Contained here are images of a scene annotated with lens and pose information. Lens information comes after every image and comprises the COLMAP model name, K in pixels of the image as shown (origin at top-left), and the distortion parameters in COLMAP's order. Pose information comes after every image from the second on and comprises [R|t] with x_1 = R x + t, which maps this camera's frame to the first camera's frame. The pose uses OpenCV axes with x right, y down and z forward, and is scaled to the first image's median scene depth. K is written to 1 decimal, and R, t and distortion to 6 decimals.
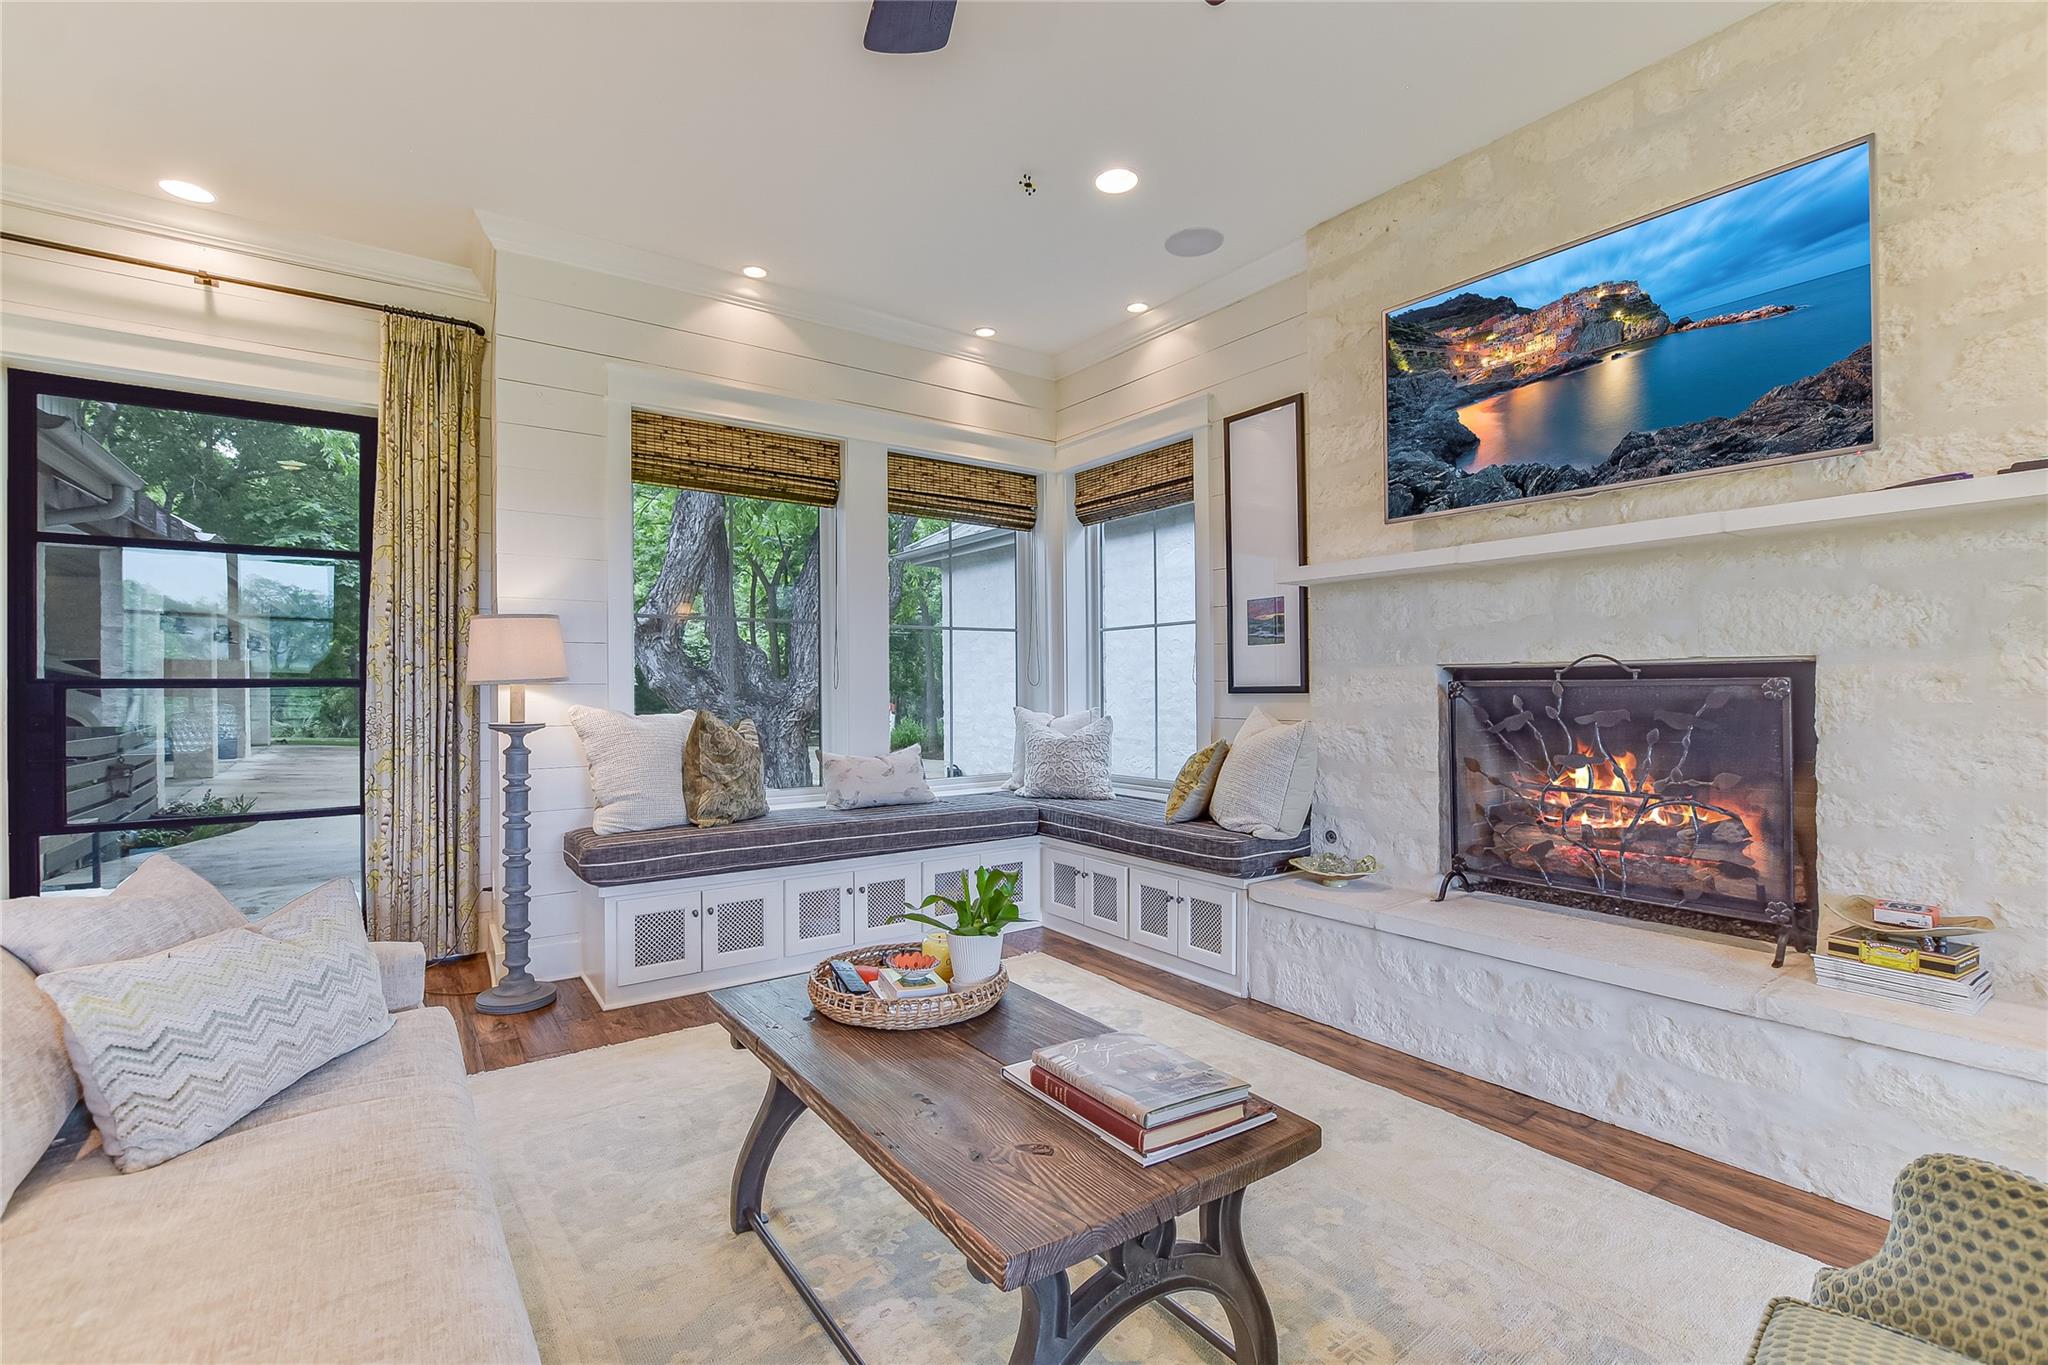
lens RADIAL K [[914.4, 0, 1020.9], [0, 914.4, 680.5], [0, 0, 1]] dist [-0.019178, 0.001801]
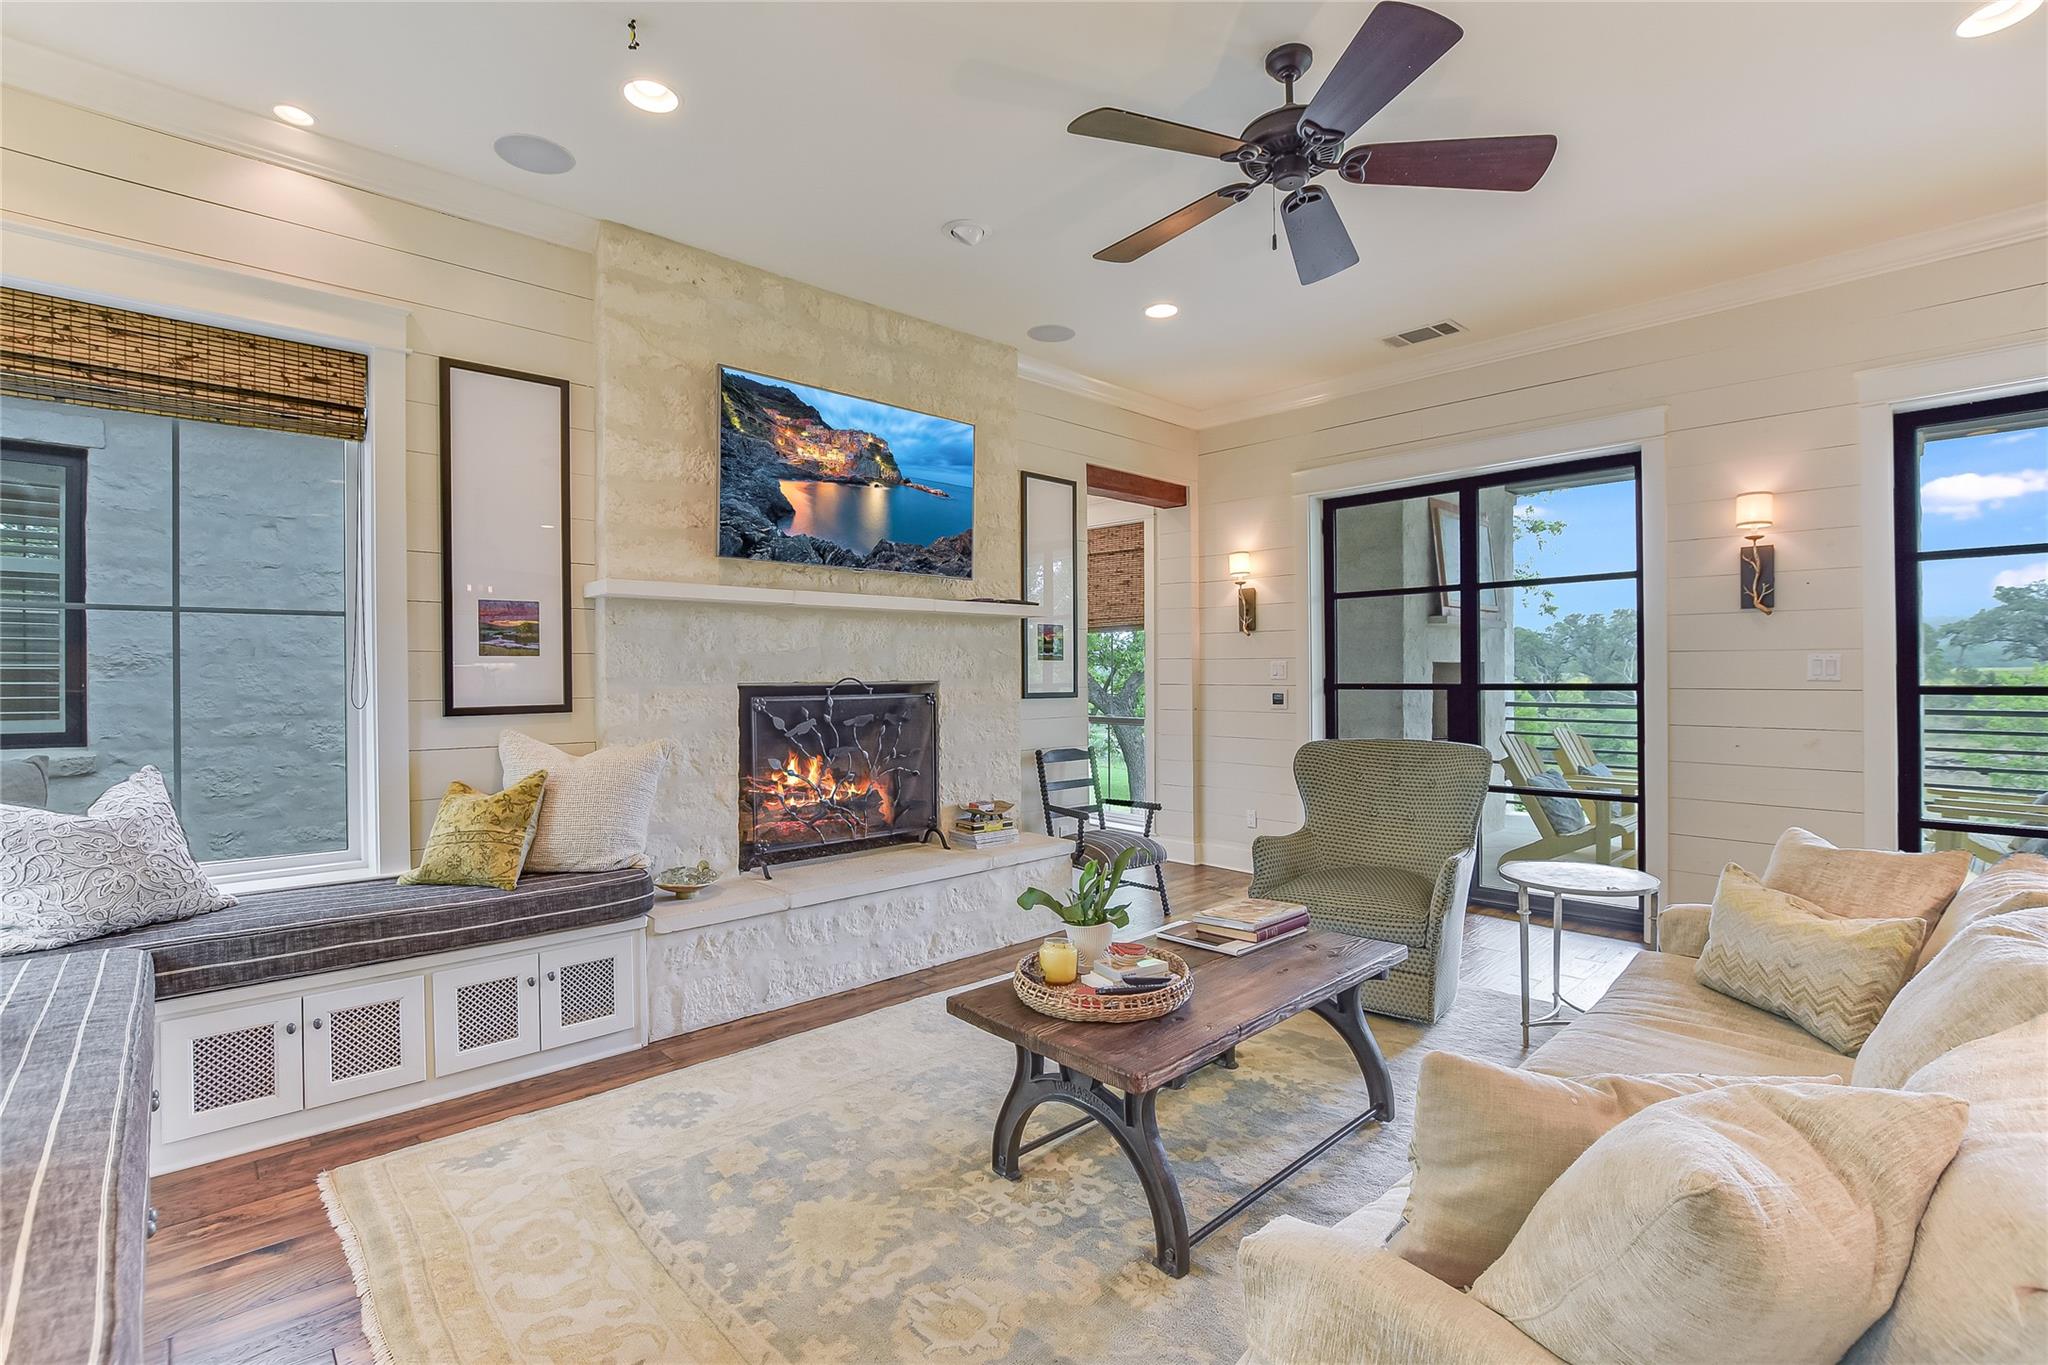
lens RADIAL K [[914.4, 0, 1001.7], [0, 914.4, 672.7], [0, 0, 1]] dist [-0.019178, 0.001801]
pose [[-0.114344, -0.003555, 0.993435, -0.793550], [-0.008475, 0.999961, 0.002603, -0.039129], [-0.993405, -0.008122, -0.114369, 0.837241]]
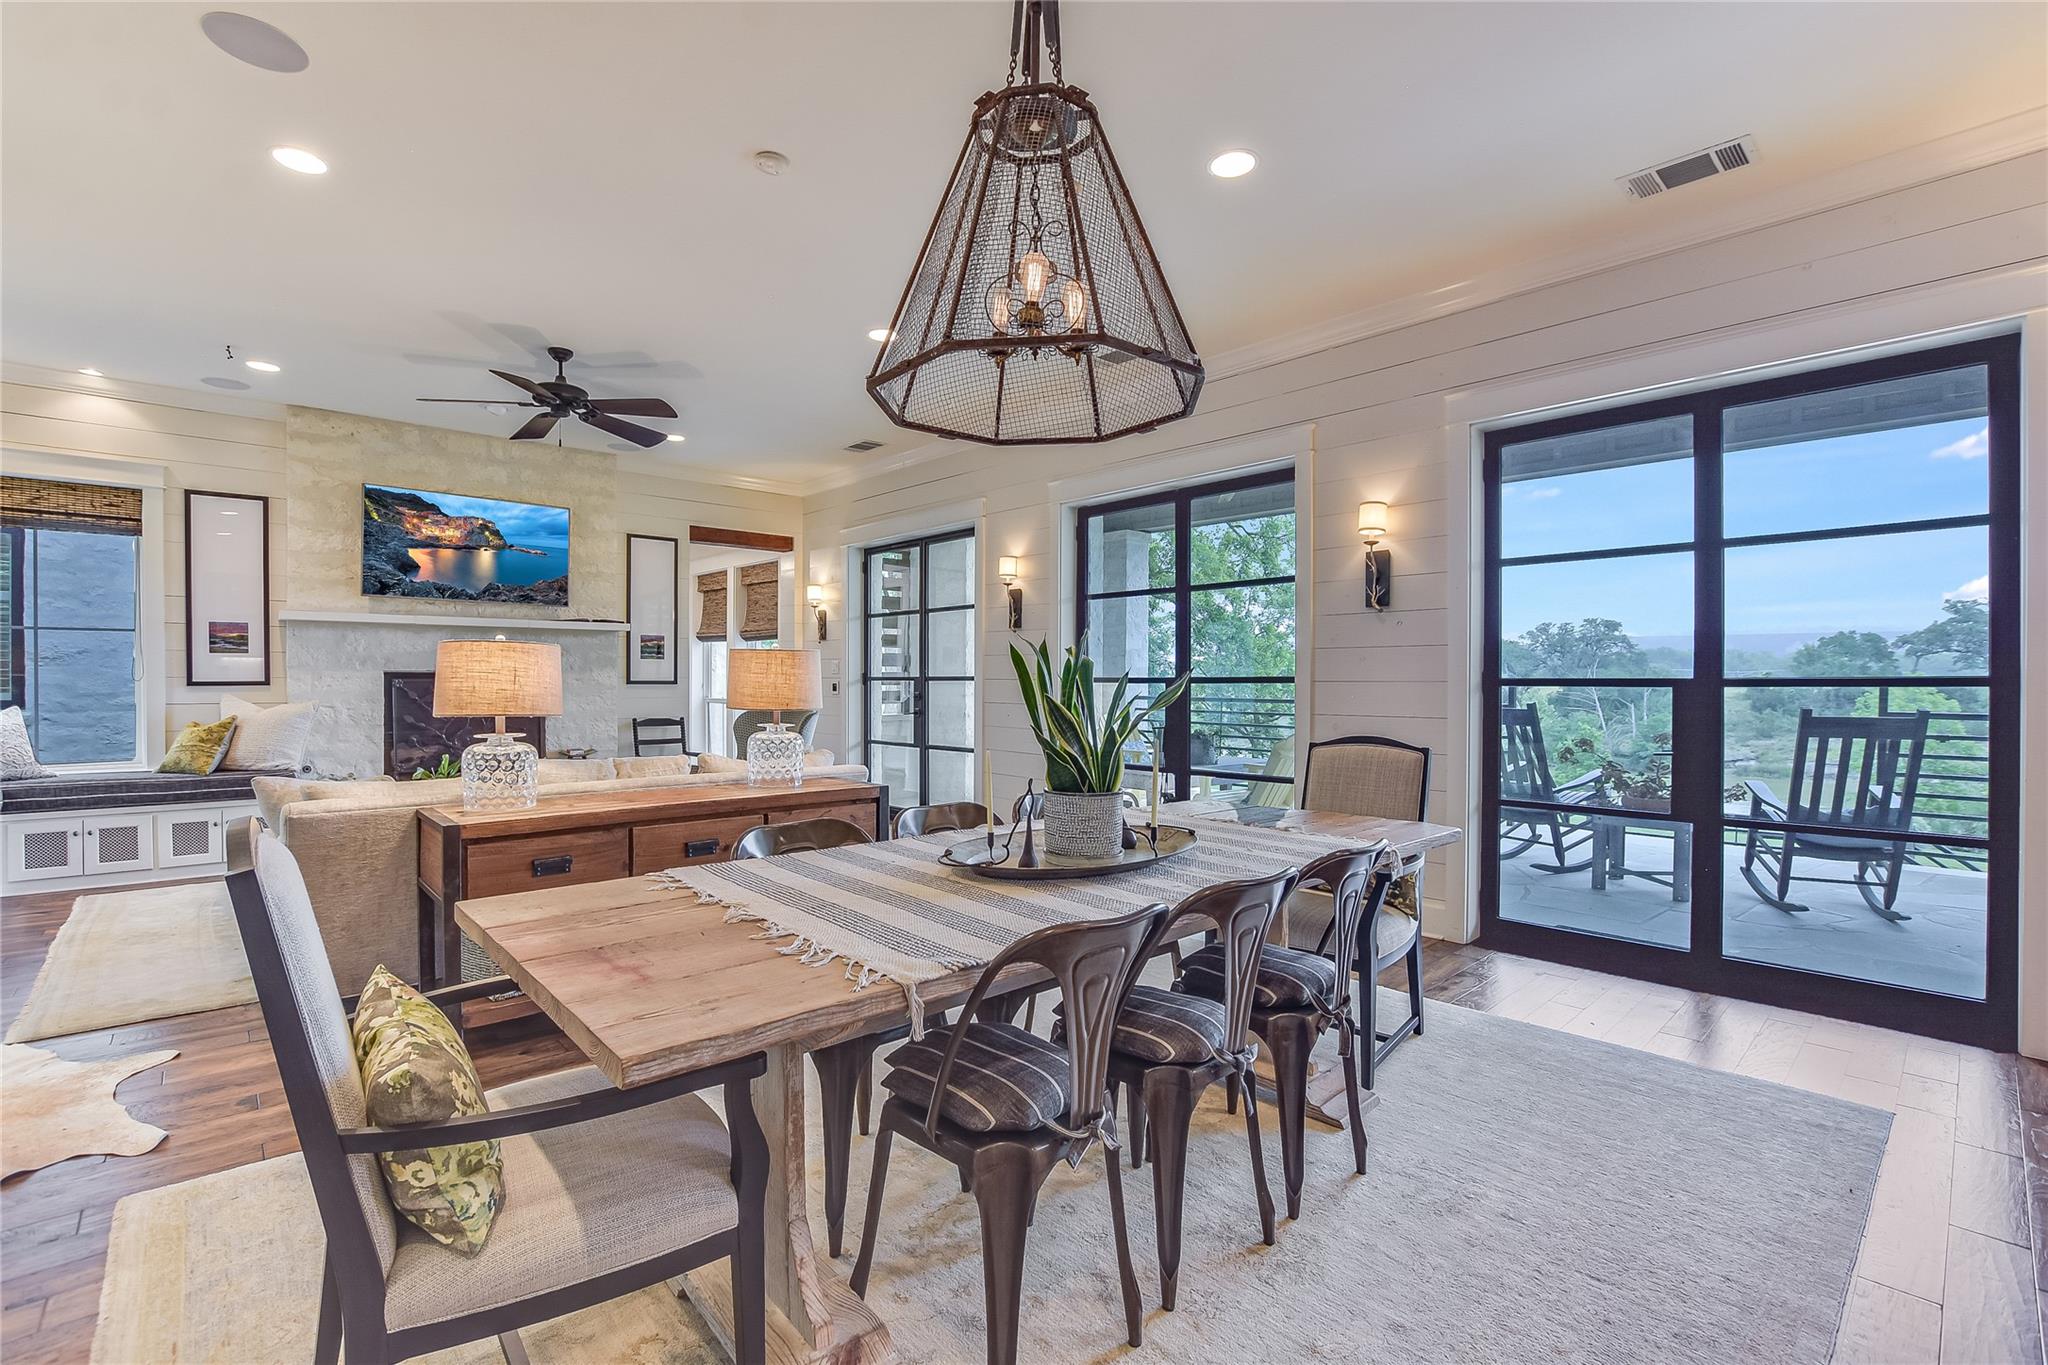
lens RADIAL K [[914.4, 0, 997.2], [0, 914.4, 682.5], [0, 0, 1]] dist [-0.019178, 0.001801]
pose [[-0.087335, -0.009359, 0.996135, -1.709131], [-0.015168, 0.999852, 0.008064, -0.028981], [-0.996064, -0.014405, -0.087464, -0.166900]]
